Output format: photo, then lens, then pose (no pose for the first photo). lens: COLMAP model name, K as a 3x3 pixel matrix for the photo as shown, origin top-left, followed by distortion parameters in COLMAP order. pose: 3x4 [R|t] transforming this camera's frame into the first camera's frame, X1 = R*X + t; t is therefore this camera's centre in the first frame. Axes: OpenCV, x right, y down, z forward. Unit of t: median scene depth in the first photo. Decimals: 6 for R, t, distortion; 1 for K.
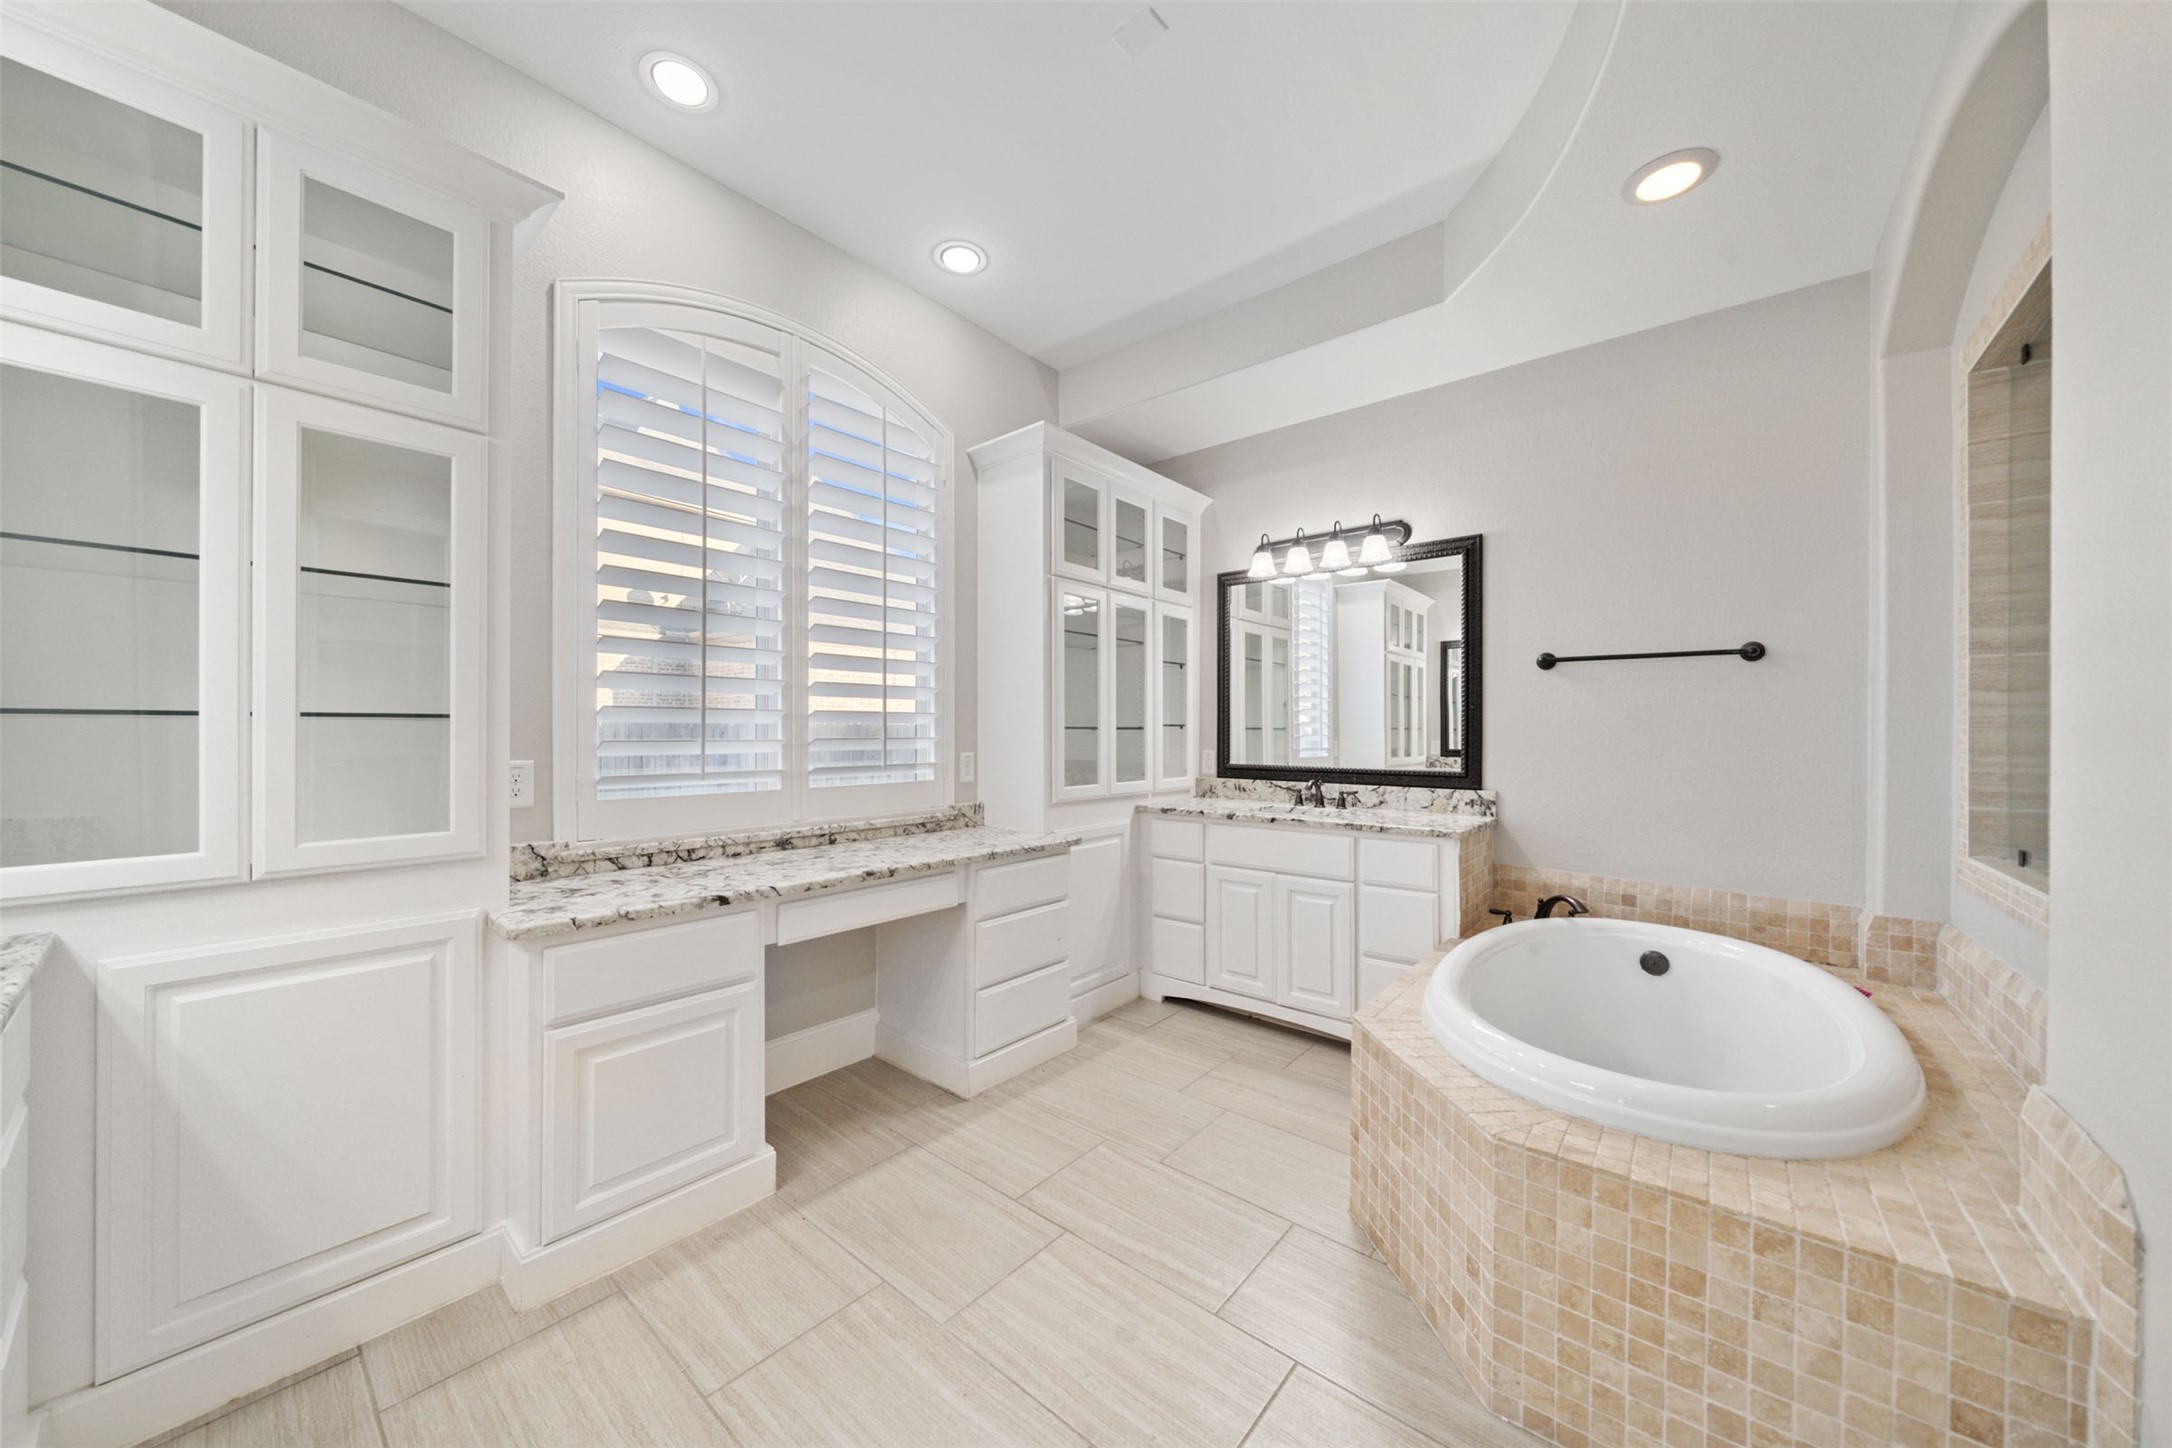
lens RADIAL K [[749.5, 0, 1110.7], [0, 749.5, 754.7], [0, 0, 1]] dist [-0.007217, 0.000795]
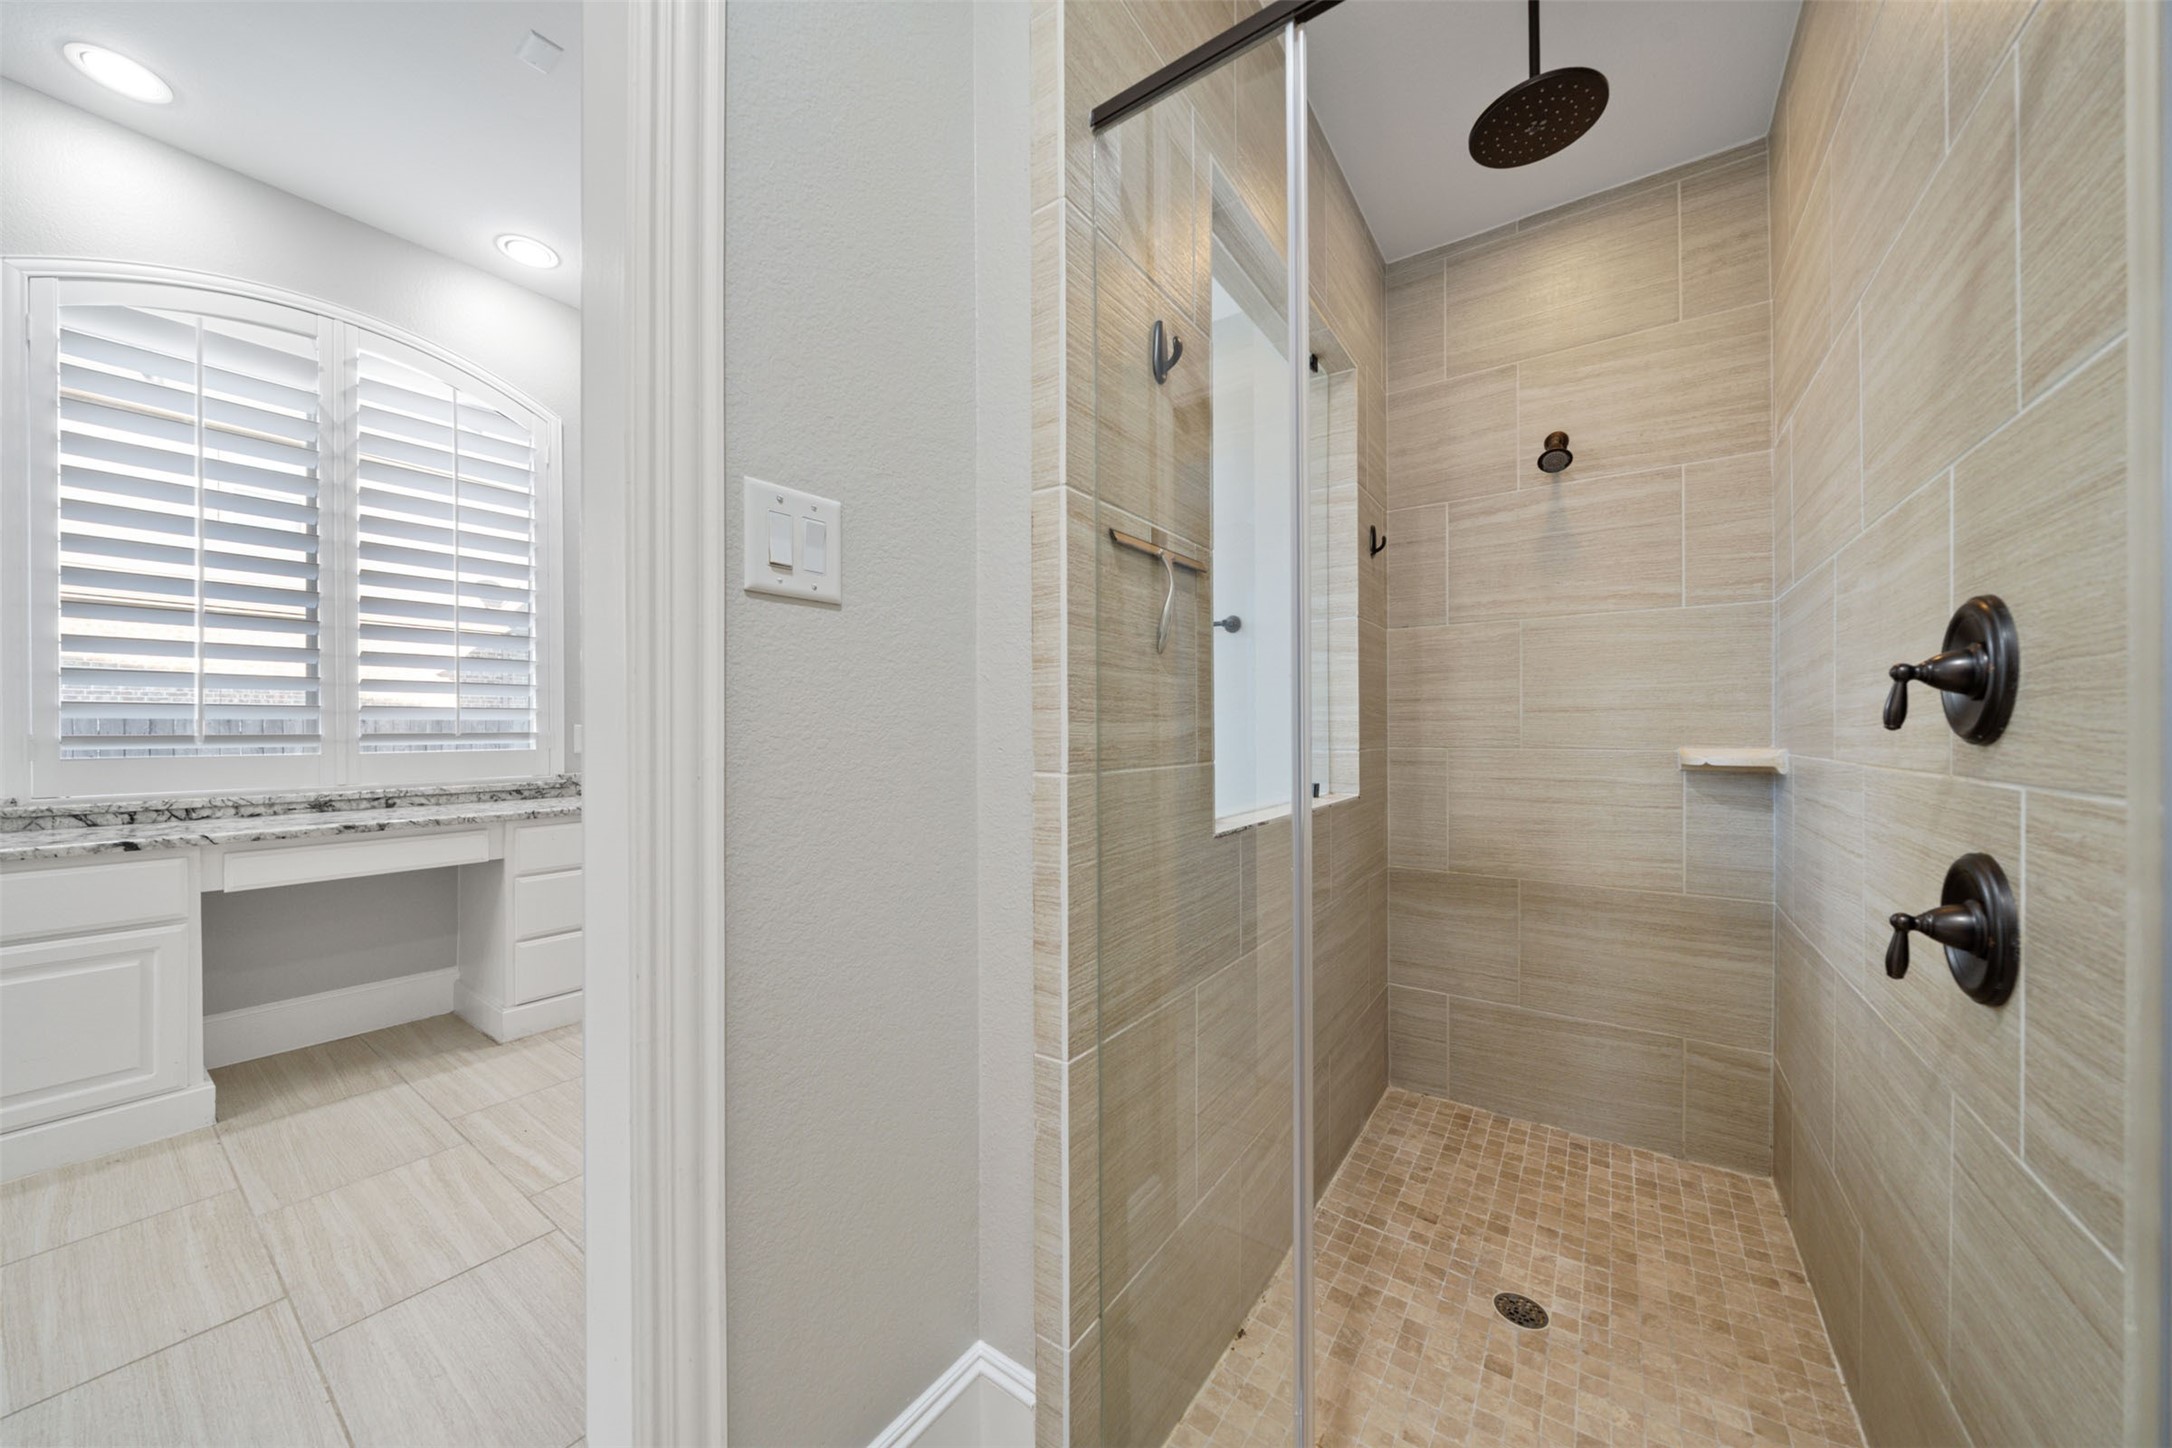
lens RADIAL K [[749.5, 0, 1152.2], [0, 749.5, 750.6], [0, 0, 1]] dist [-0.007217, 0.000795]
pose [[0.996234, -0.004688, 0.086575, 0.564477], [0.005013, 0.999981, -0.003538, 0.046299], [-0.086557, 0.003958, 0.996239, -0.119216]]
